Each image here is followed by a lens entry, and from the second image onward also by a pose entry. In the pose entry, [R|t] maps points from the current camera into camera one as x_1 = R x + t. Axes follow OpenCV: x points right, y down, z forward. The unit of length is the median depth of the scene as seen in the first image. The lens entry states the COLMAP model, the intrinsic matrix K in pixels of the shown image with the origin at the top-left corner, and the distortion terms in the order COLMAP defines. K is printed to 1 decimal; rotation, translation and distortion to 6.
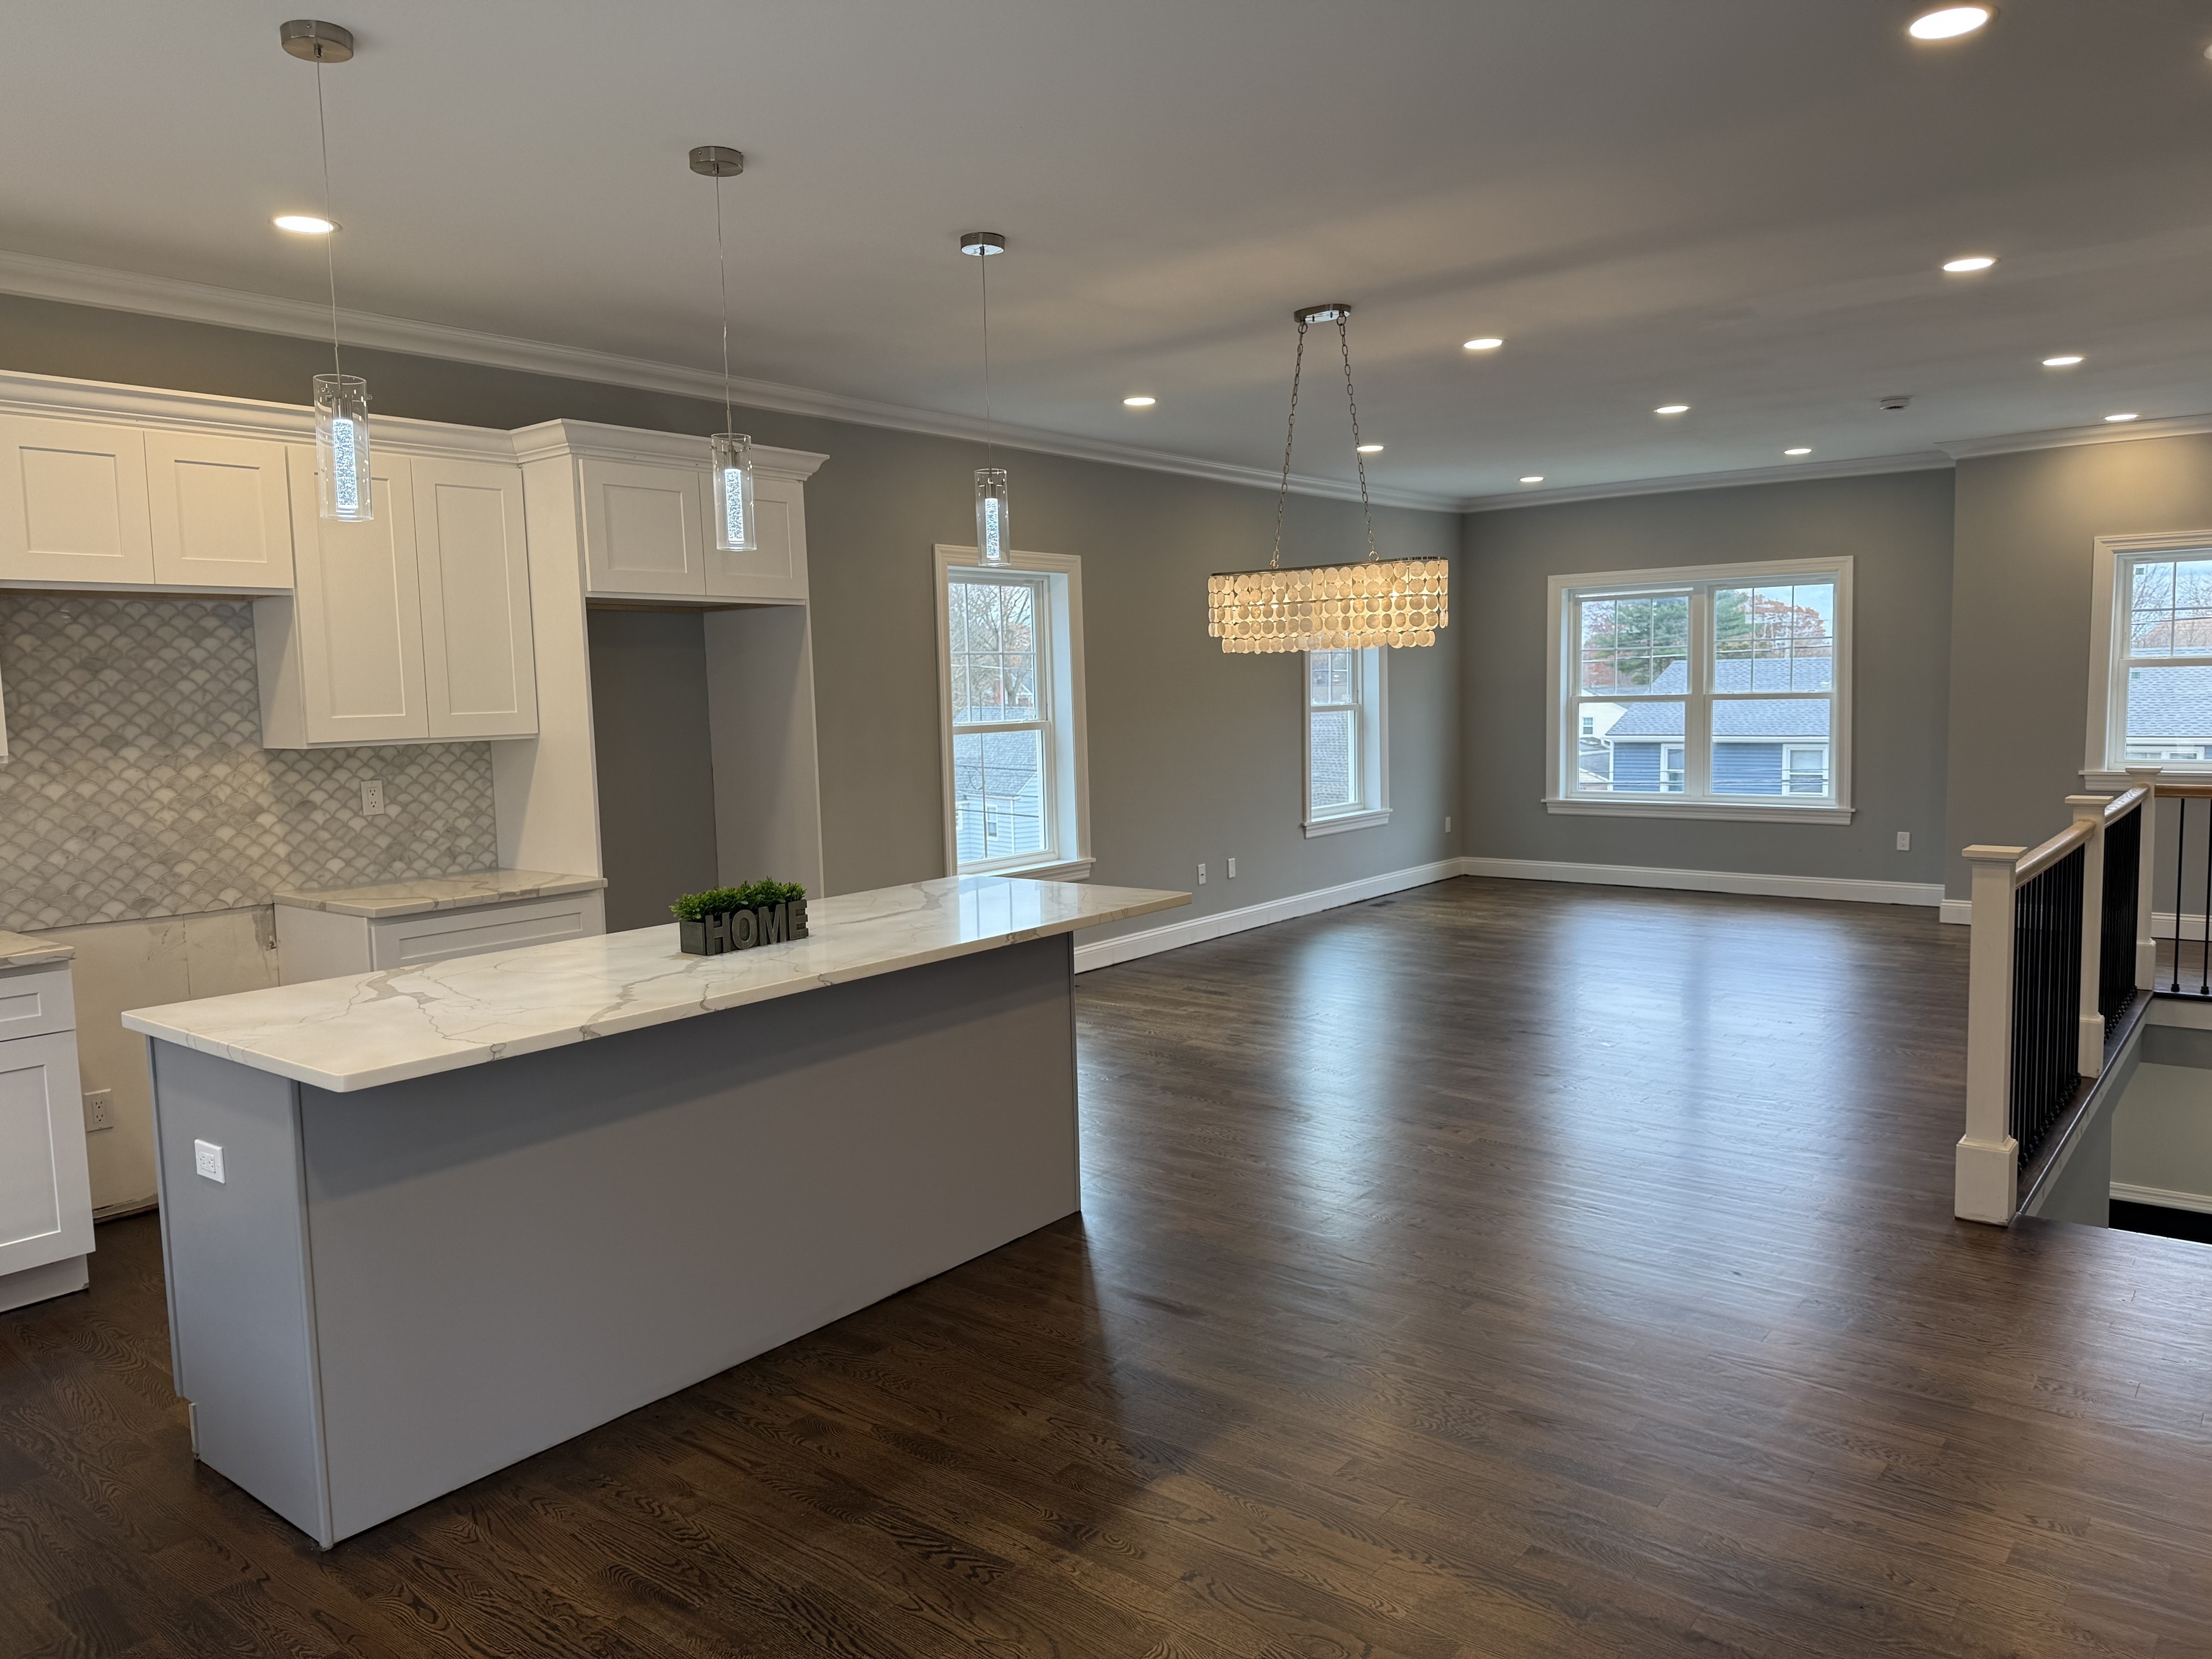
lens RADIAL K [[1556.8, 0, 1125.5], [0, 1556.8, 839.8], [0, 0, 1]] dist [0.129870, -0.210376]
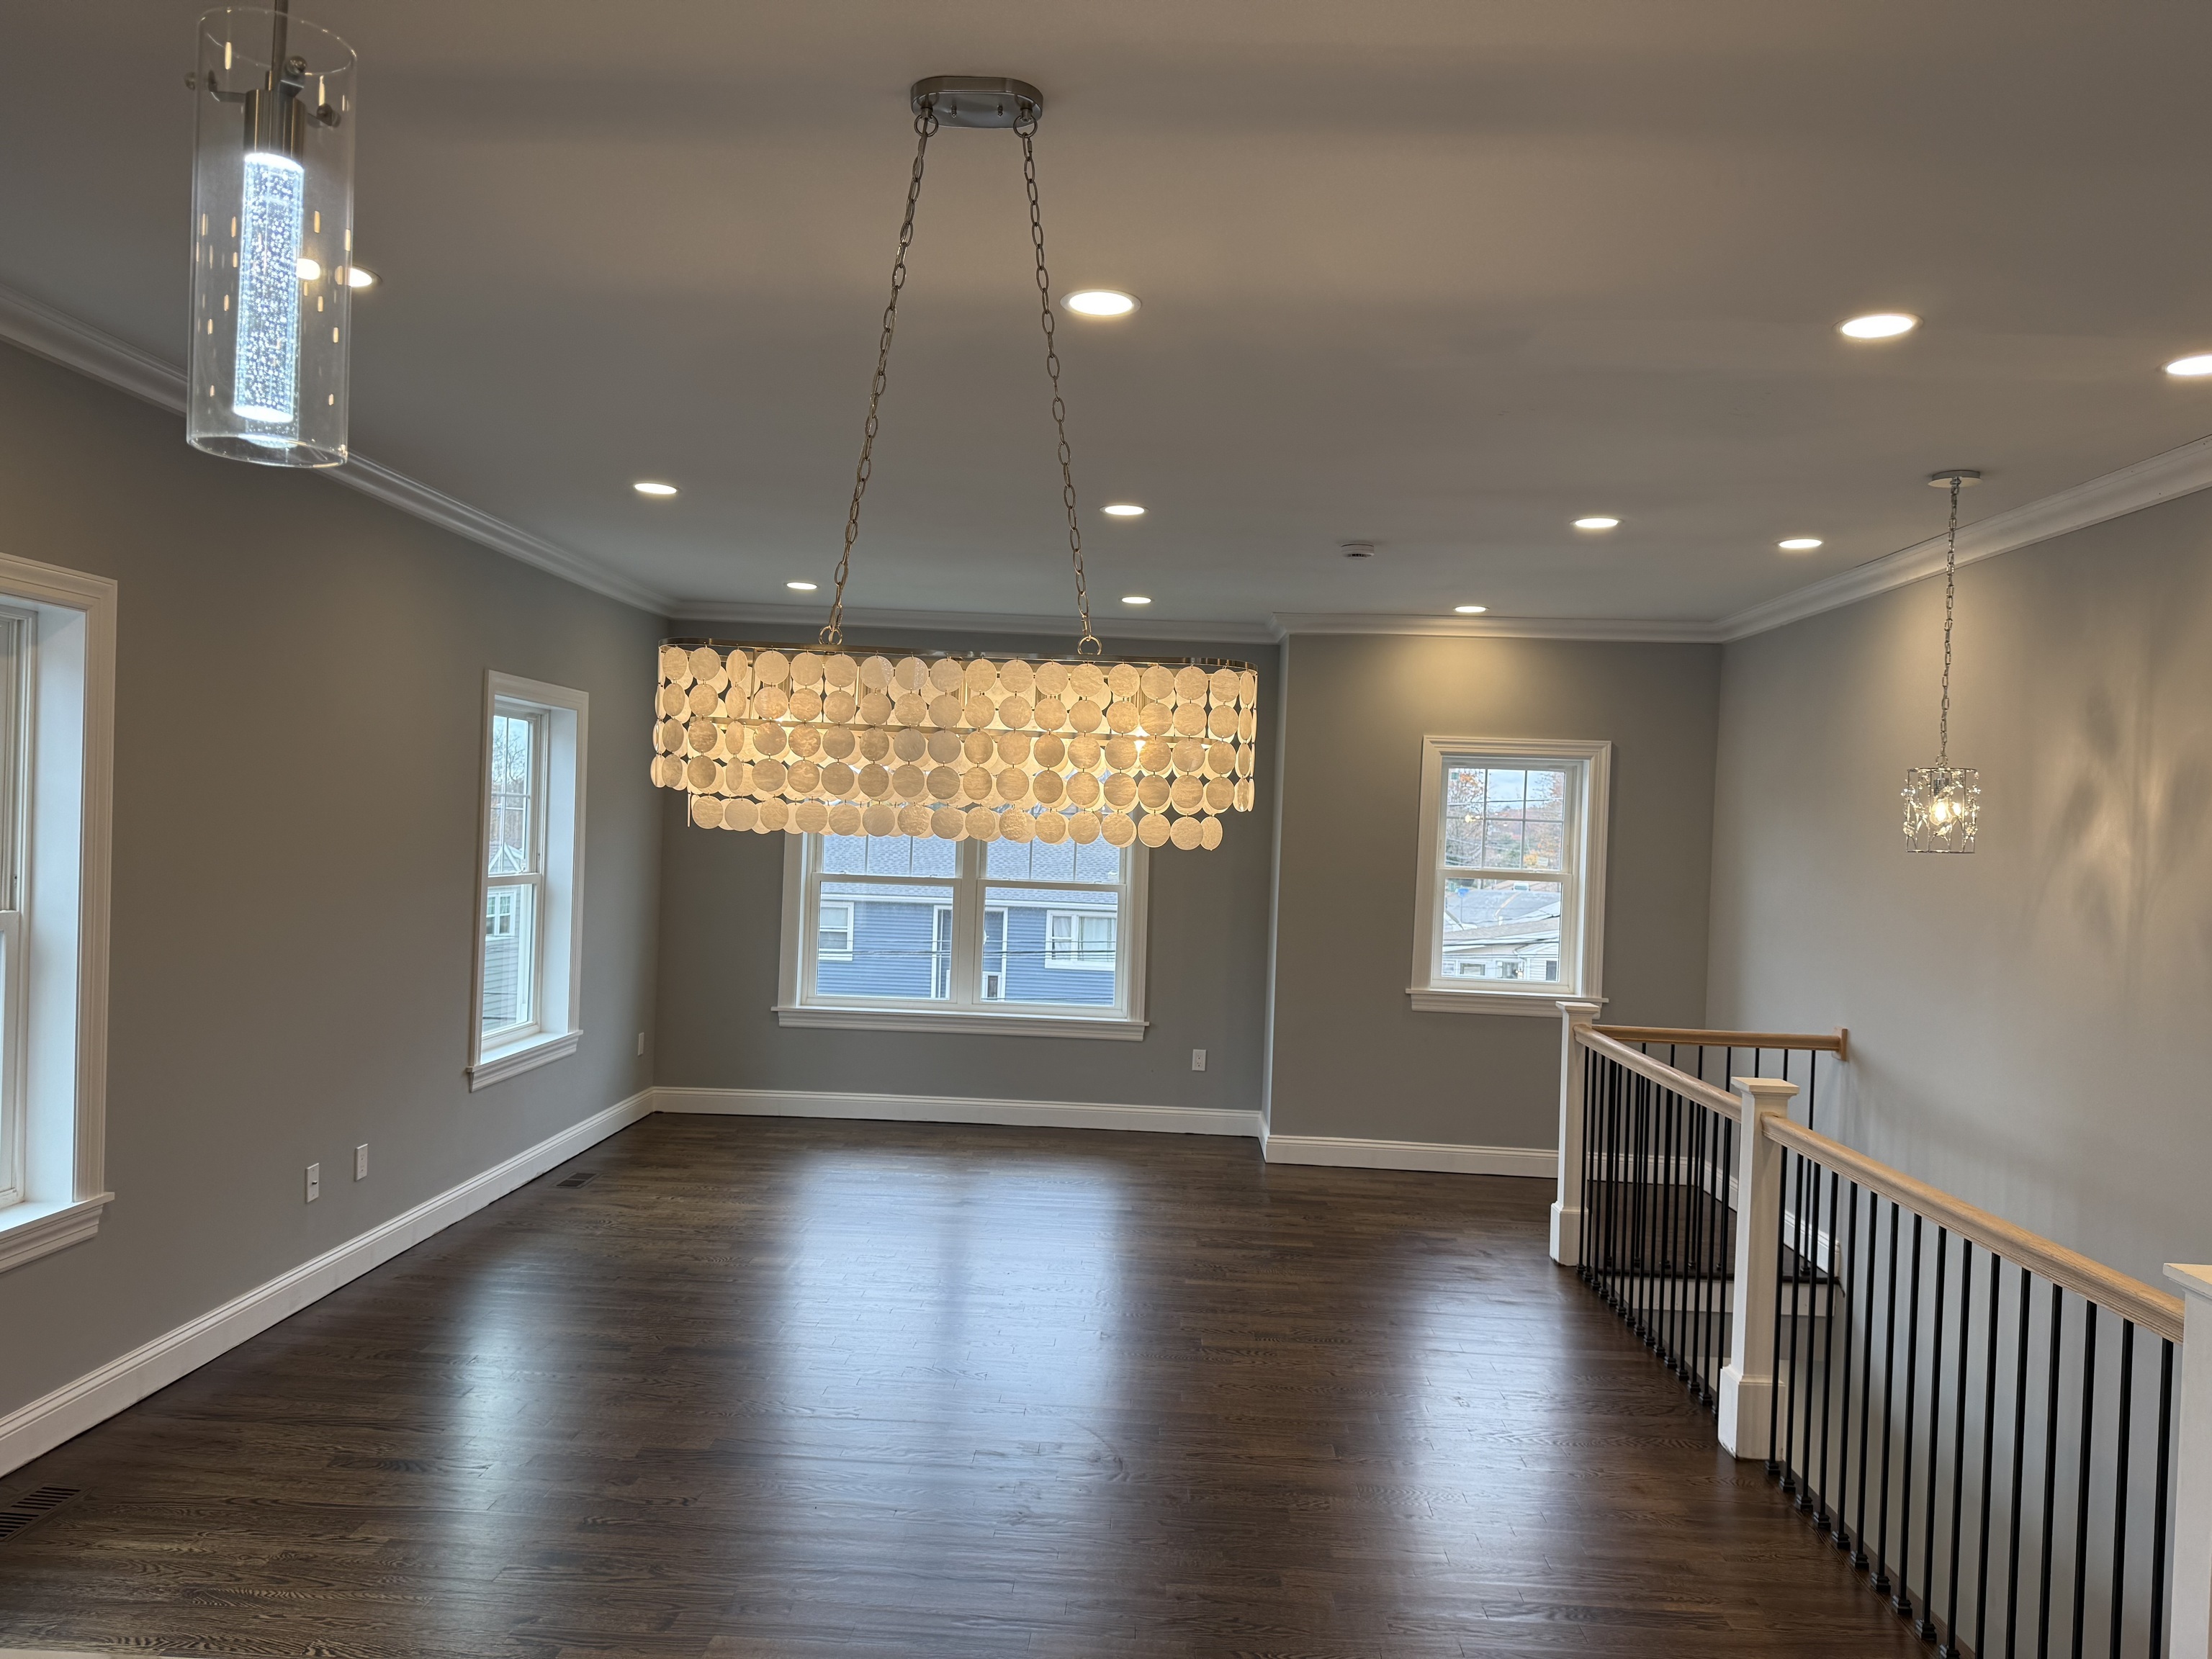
lens RADIAL K [[1544.6, 0, 1195.1], [0, 1544.6, 838.1], [0, 0, 1]] dist [0.003013, -0.031685]
pose [[0.775776, 0.049888, 0.629034, -0.053077], [0.007798, 0.996036, -0.088612, -0.044799], [-0.630961, 0.073649, 0.772311, 0.335710]]
